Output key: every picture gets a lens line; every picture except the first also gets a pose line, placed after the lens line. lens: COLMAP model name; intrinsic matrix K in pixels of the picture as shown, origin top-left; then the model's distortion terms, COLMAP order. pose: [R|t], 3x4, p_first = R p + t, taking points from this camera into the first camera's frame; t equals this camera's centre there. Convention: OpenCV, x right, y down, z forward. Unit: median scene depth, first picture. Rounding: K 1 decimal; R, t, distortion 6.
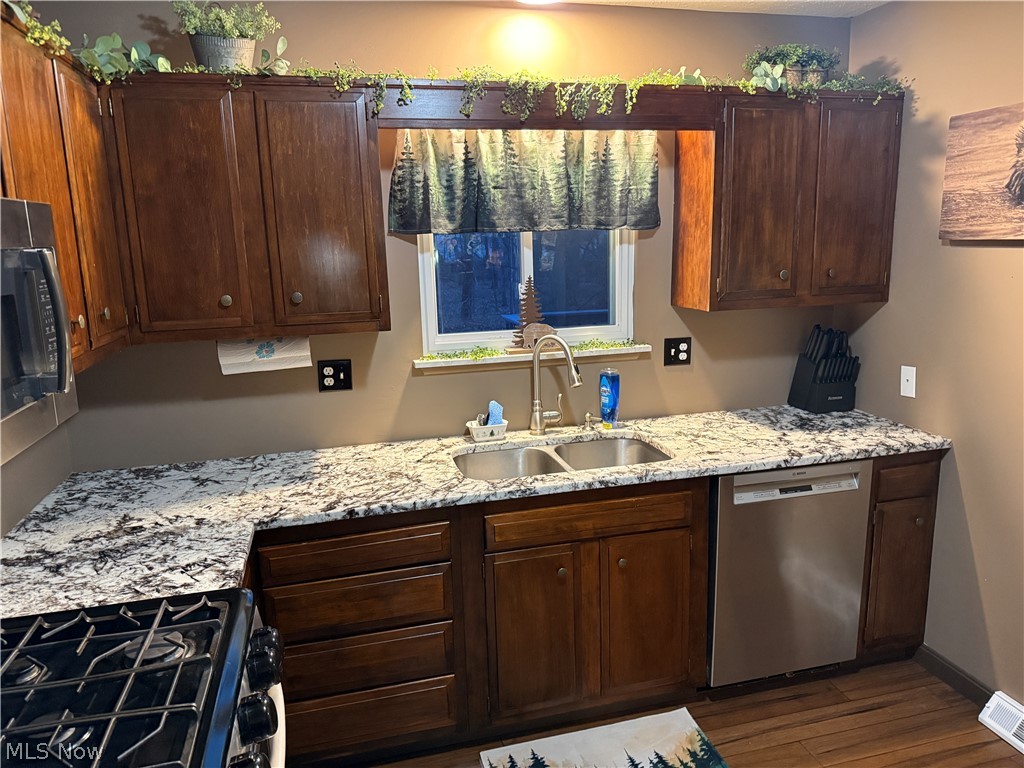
lens RADIAL K [[716.7, 0, 509.8], [0, 716.7, 376.8], [0, 0, 1]] dist [0.037650, -0.021448]
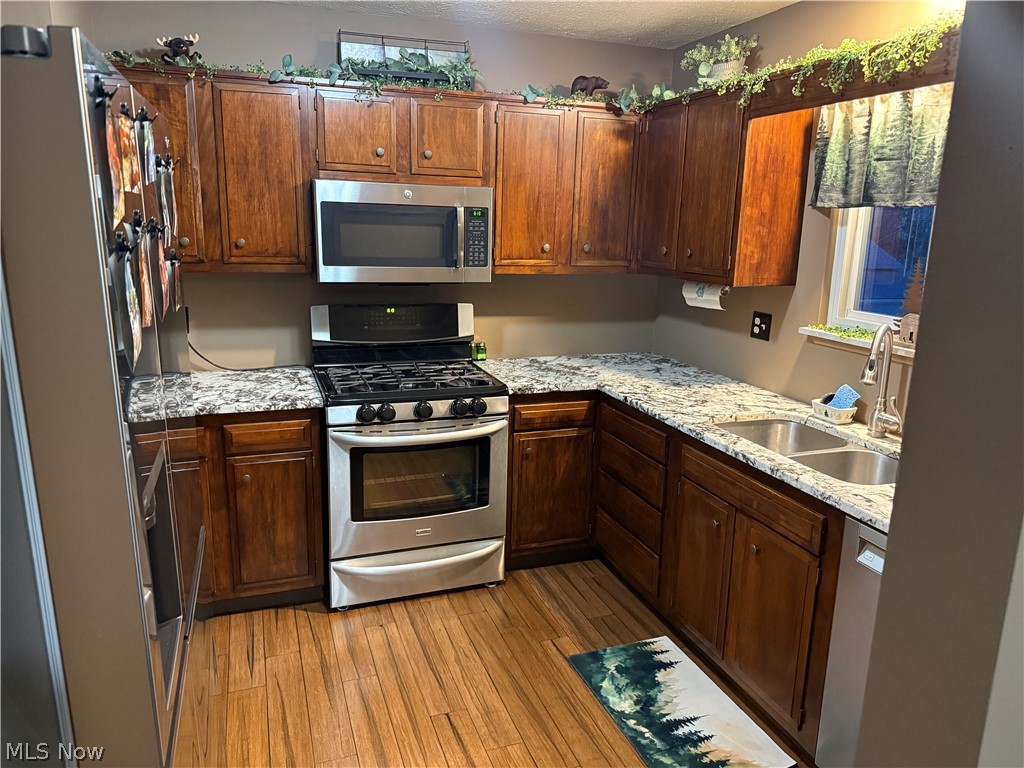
lens RADIAL K [[716.7, 0, 511.6], [0, 716.7, 382.8], [0, 0, 1]] dist [0.037650, -0.021448]
pose [[0.100238, 0.254472, -0.961871, 1.021643], [-0.208778, 0.950597, 0.229733, -0.114841], [0.972812, 0.177790, 0.148414, 0.493504]]
